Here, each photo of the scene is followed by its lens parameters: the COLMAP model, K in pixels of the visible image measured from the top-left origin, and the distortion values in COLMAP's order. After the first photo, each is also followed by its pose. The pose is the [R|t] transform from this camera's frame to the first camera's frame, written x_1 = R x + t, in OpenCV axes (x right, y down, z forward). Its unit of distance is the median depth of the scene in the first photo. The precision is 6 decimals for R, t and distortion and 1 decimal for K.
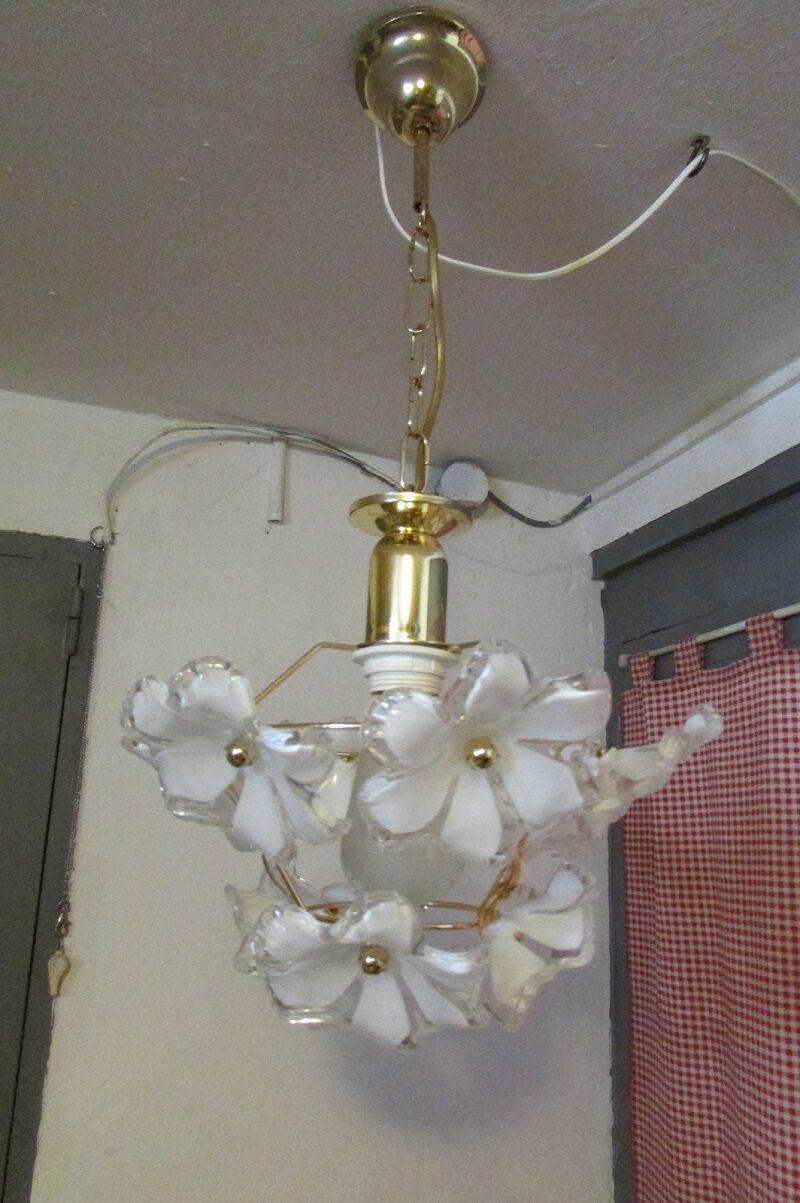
lens RADIAL K [[835.3, 0, 400.0], [0, 835.3, 601.5], [0, 0, 1]] dist [-0.000623, -0.041313]
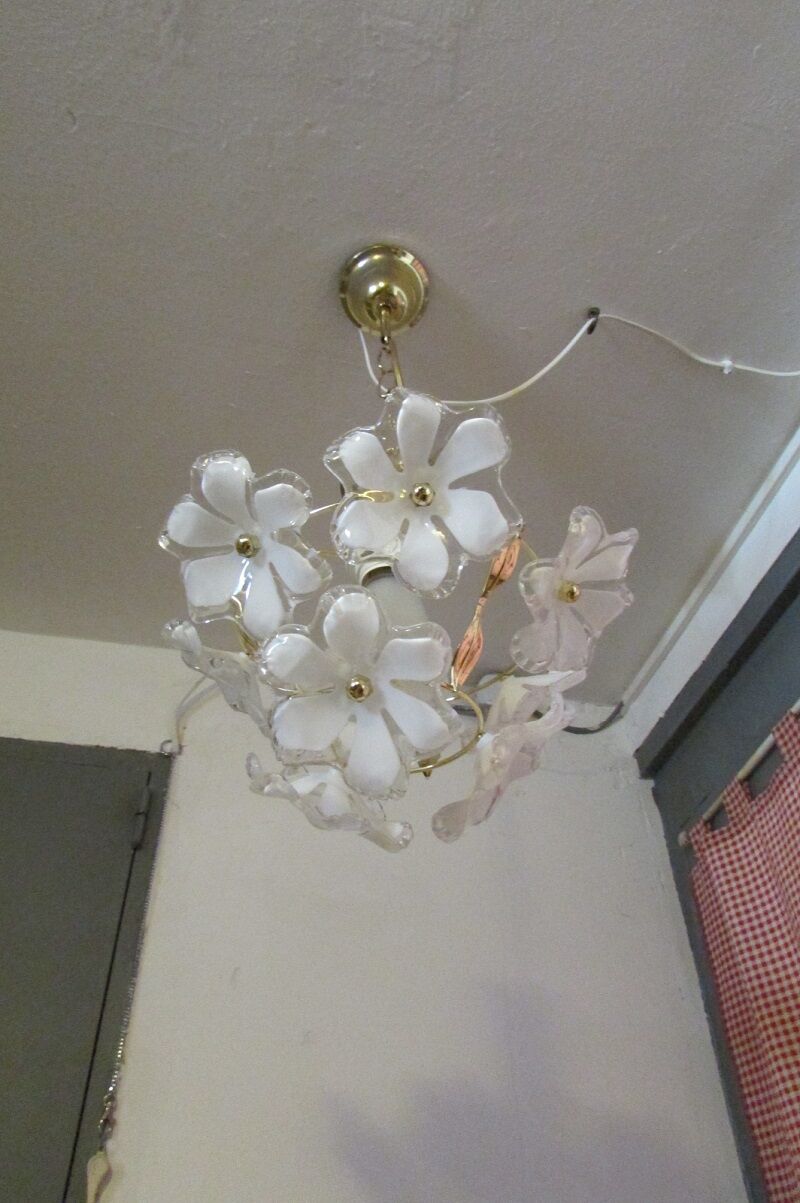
lens RADIAL K [[809.1, 0, 374.3], [0, 809.1, 554.6], [0, 0, 1]] dist [-0.040201, 0.003654]
pose [[0.988910, -0.123982, -0.081769, 0.037857], [0.068296, 0.868519, -0.490928, 0.288763], [0.131884, 0.479899, 0.867354, -0.025647]]
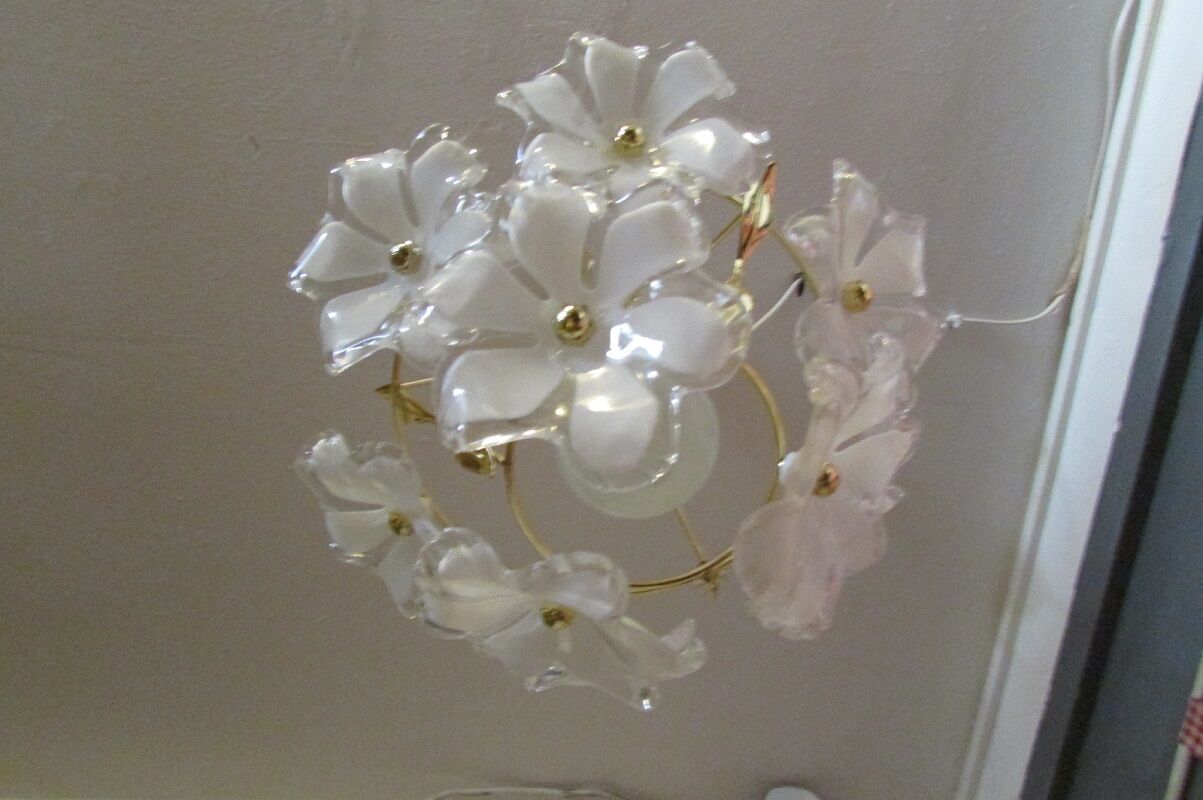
lens RADIAL K [[809.1, 0, 586.9], [0, 809.1, 400.7], [0, 0, 1]] dist [-0.040201, 0.003654]
pose [[0.965553, -0.259896, 0.012690, -0.014225], [0.148314, 0.509625, -0.847517, 0.373611], [0.213799, 0.820205, 0.530616, 0.235024]]
